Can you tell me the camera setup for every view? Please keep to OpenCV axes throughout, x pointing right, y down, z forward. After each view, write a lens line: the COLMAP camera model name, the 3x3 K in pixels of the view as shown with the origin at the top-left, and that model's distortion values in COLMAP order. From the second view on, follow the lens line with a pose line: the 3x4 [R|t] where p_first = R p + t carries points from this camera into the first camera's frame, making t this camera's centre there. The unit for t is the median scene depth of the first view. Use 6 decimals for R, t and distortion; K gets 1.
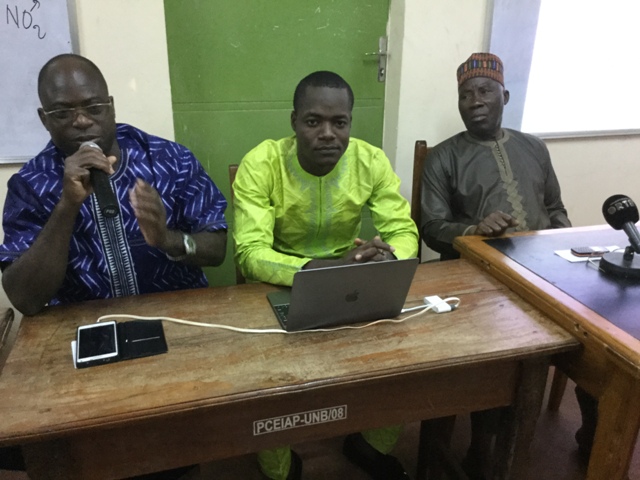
lens RADIAL K [[592.6, 0, 320.0], [0, 592.6, 240.0], [0, 0, 1]] dist [0.010060, -0.120371]
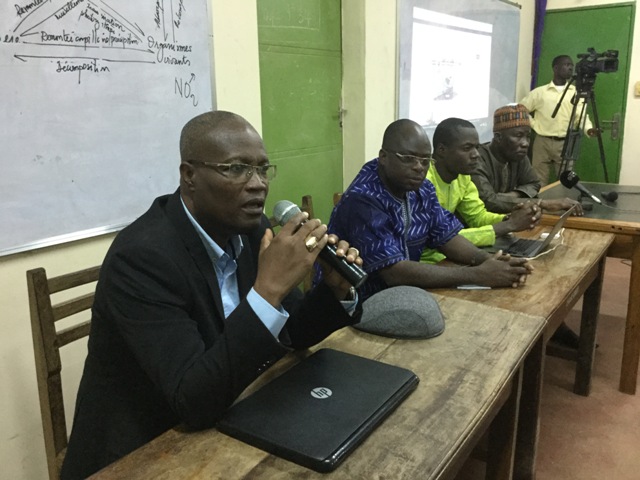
lens RADIAL K [[592.6, 0, 320.0], [0, 592.6, 240.0], [0, 0, 1]] dist [0.010060, -0.120371]
pose [[0.774743, -0.171069, 0.608695, -1.051751], [0.227350, 0.973686, -0.015722, -0.010942], [-0.589988, 0.150567, 0.793249, -0.037633]]
